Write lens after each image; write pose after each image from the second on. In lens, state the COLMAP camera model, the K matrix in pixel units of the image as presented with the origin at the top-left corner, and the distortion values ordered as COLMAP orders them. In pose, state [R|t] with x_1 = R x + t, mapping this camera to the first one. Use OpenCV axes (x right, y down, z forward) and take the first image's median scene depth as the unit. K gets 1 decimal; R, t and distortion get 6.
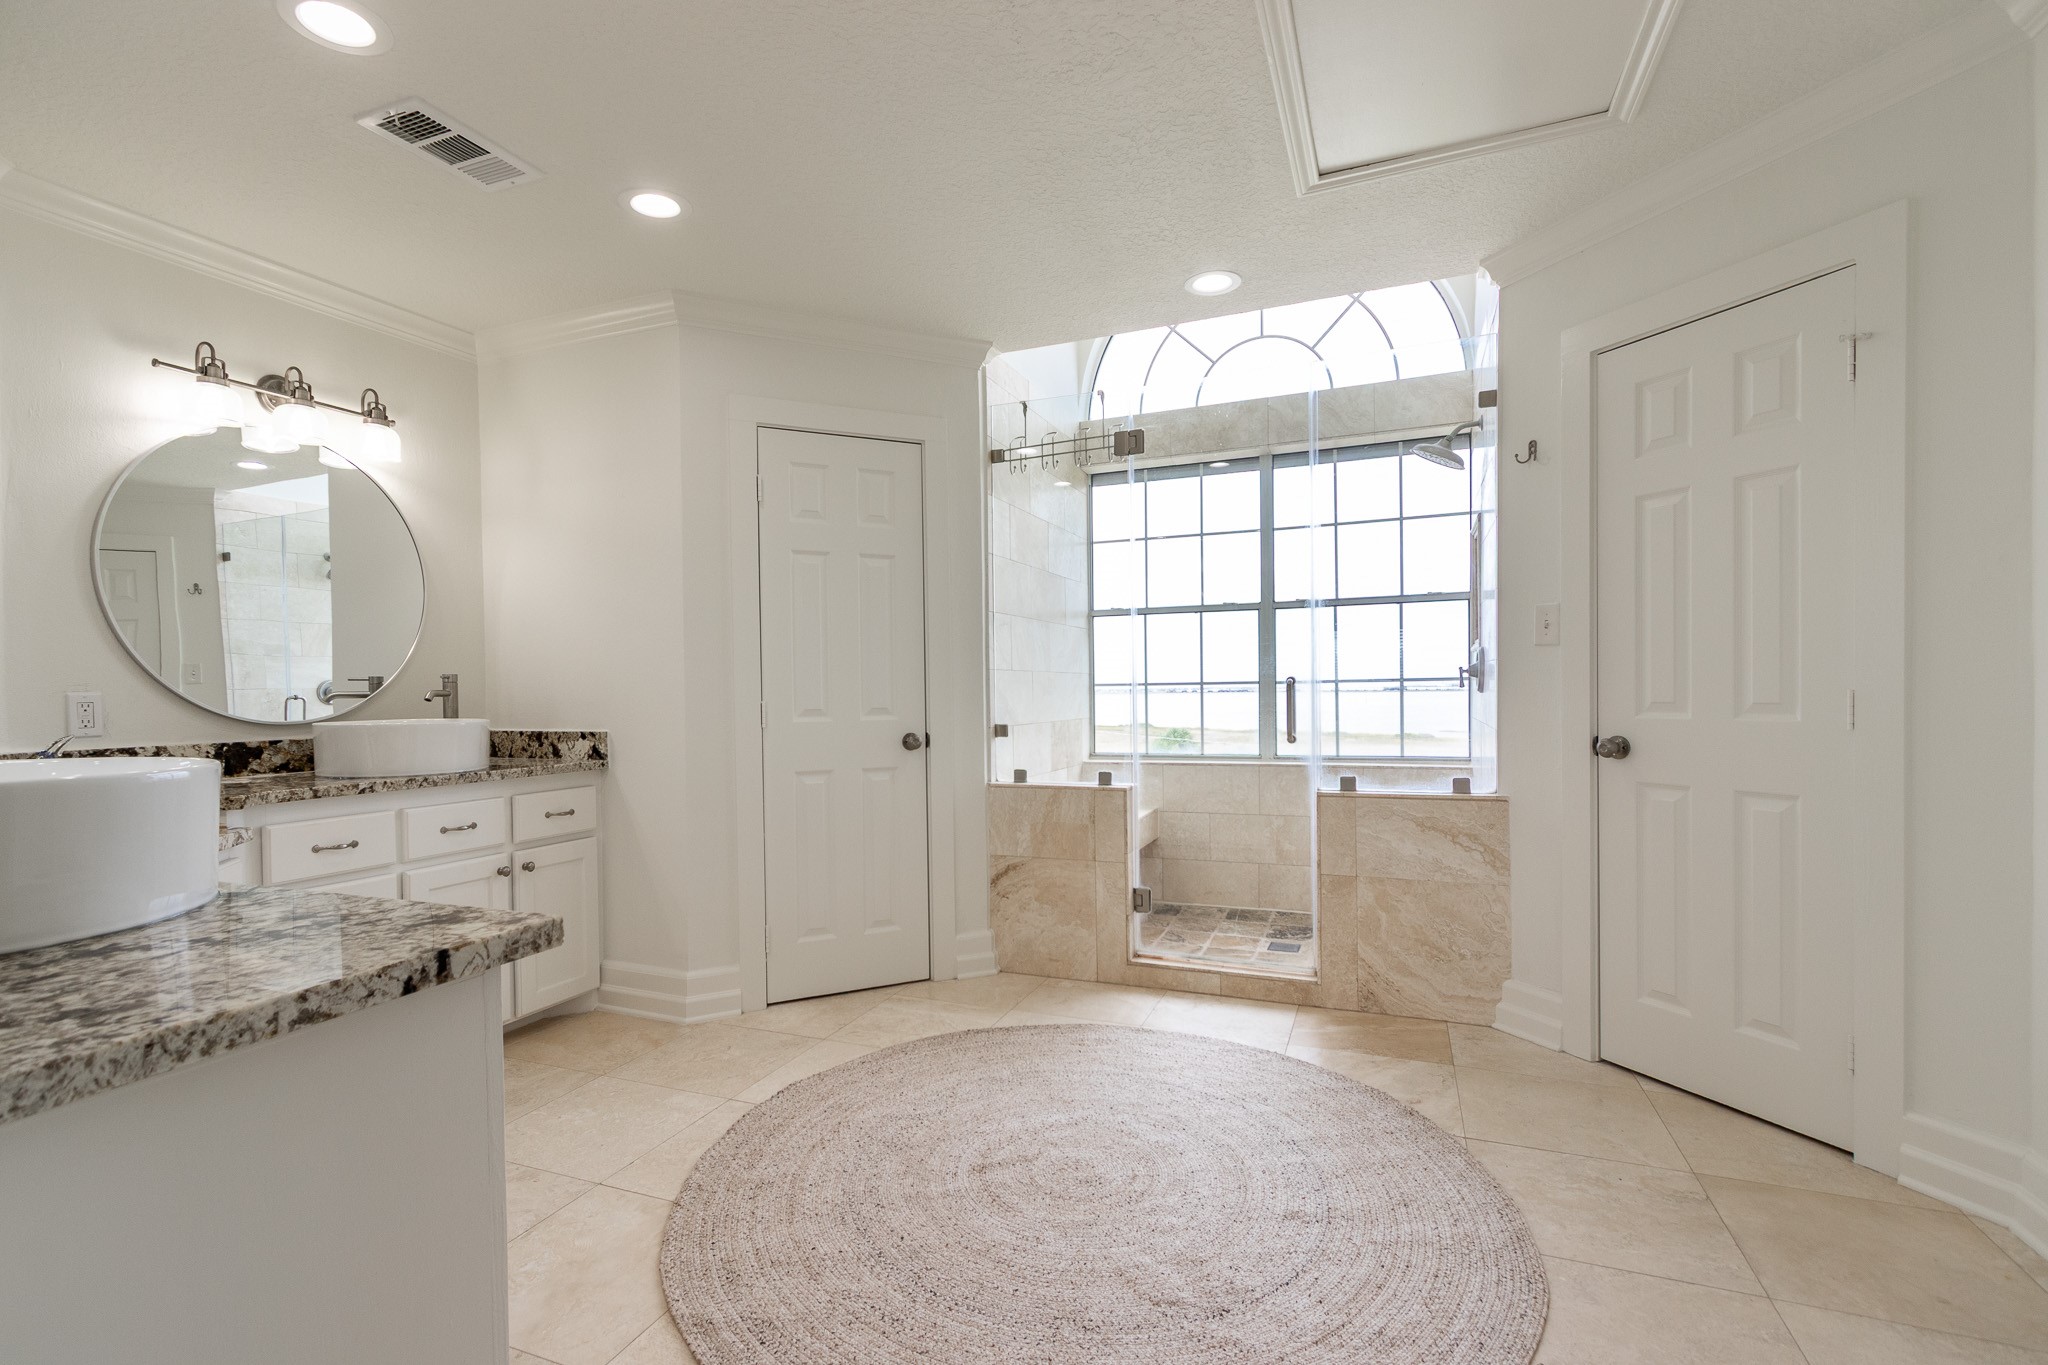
lens RADIAL K [[954.1, 0, 1008.9], [0, 954.1, 691.1], [0, 0, 1]] dist [0.010319, -0.003171]
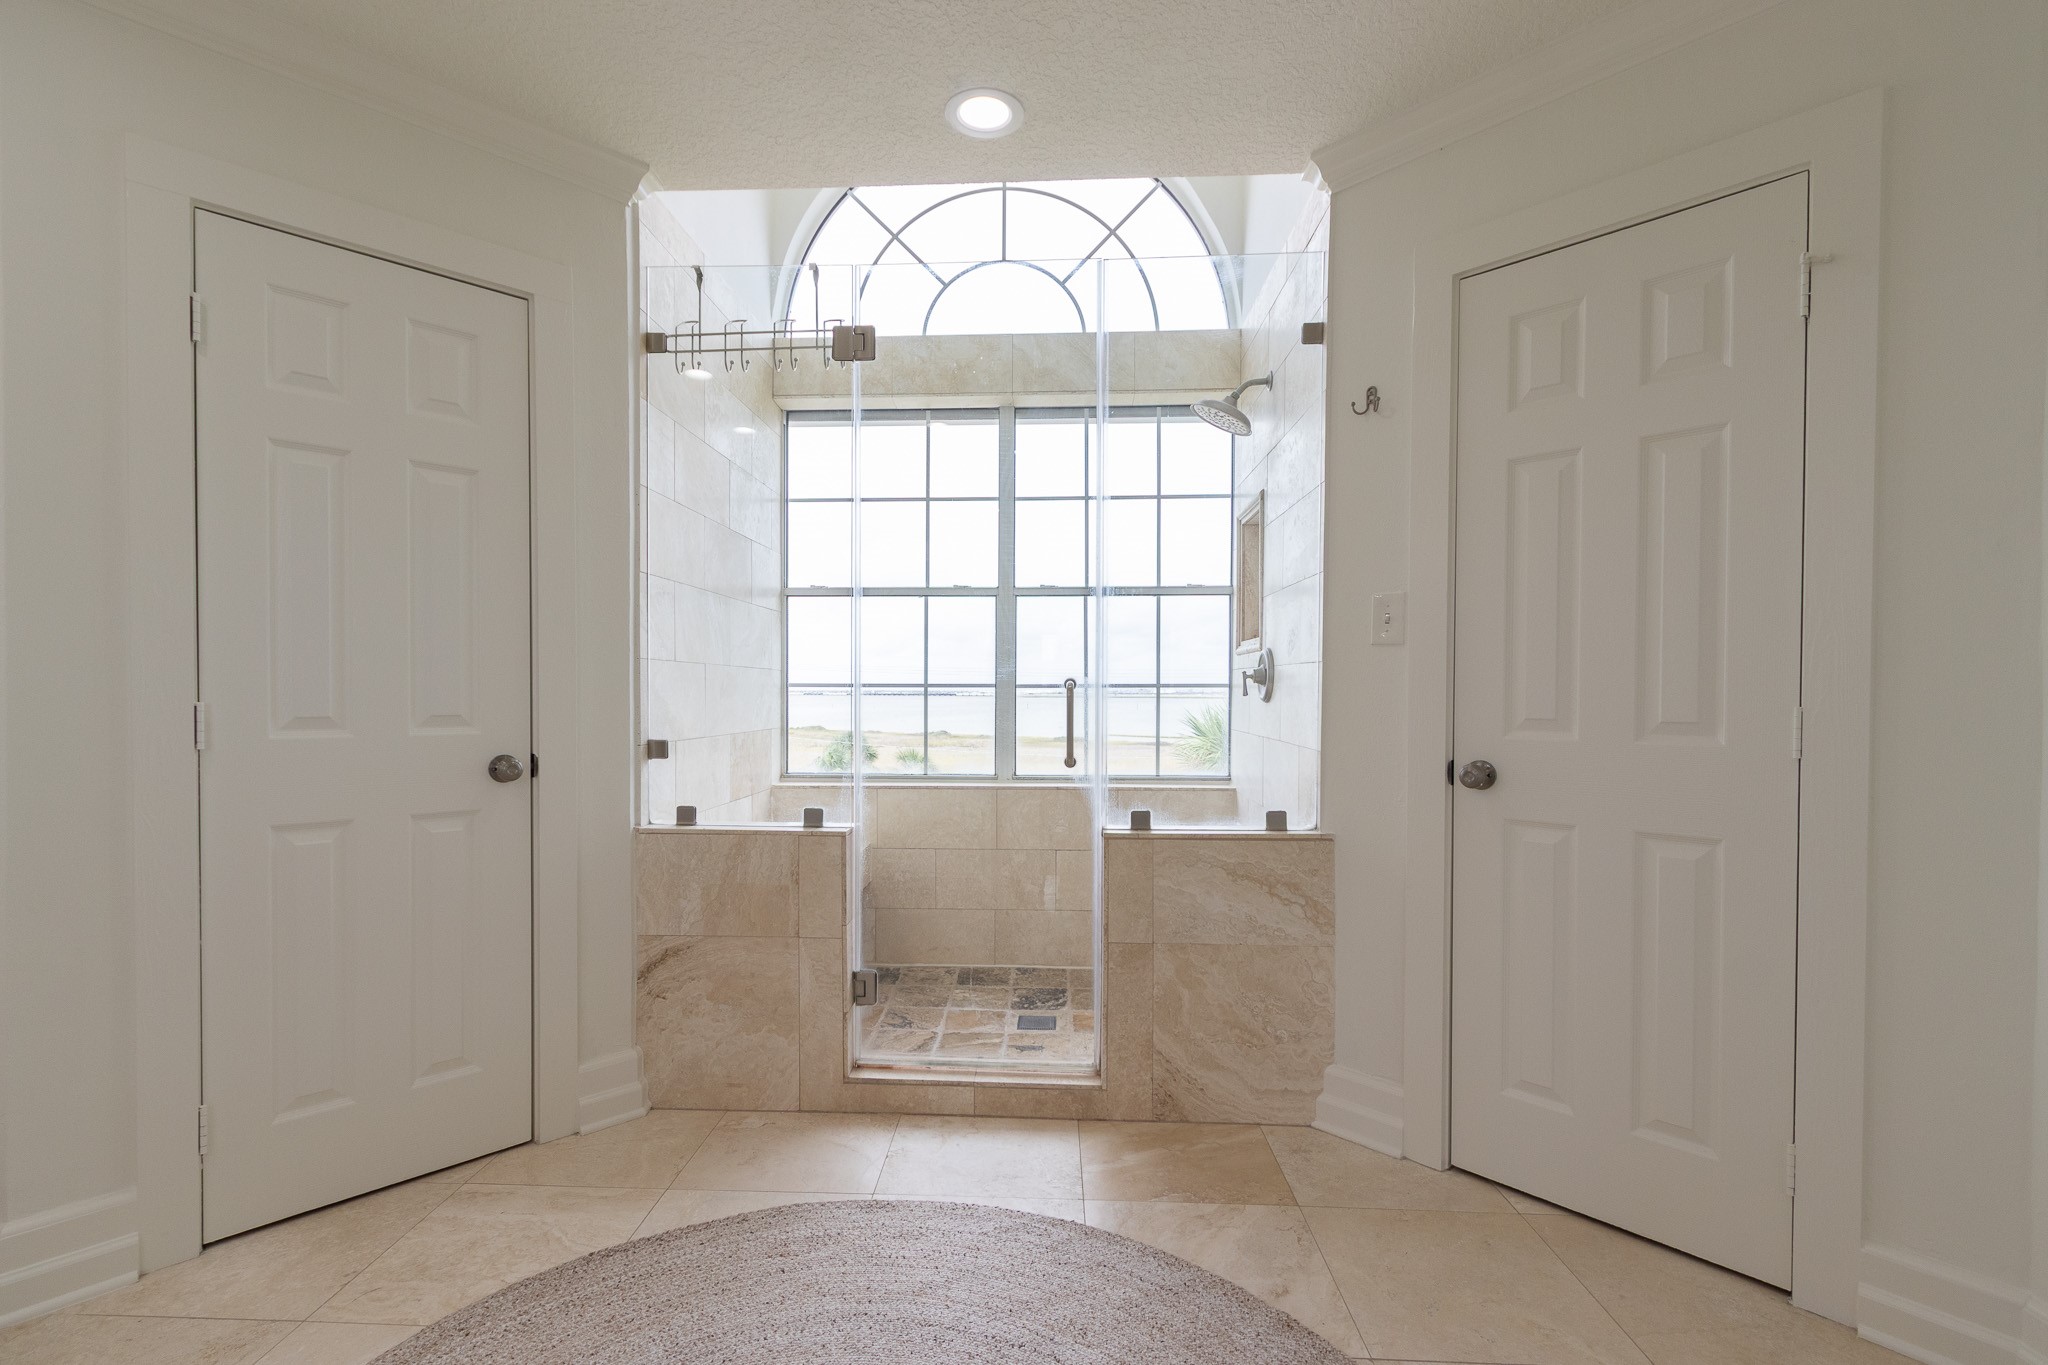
lens RADIAL K [[954.1, 0, 1003.6], [0, 954.1, 705.2], [0, 0, 1]] dist [0.010319, -0.003171]
pose [[0.943666, 0.011448, 0.330702, -0.000773], [-0.015709, 0.999824, 0.010214, -0.000762], [-0.330527, -0.014834, 0.943680, 0.316099]]
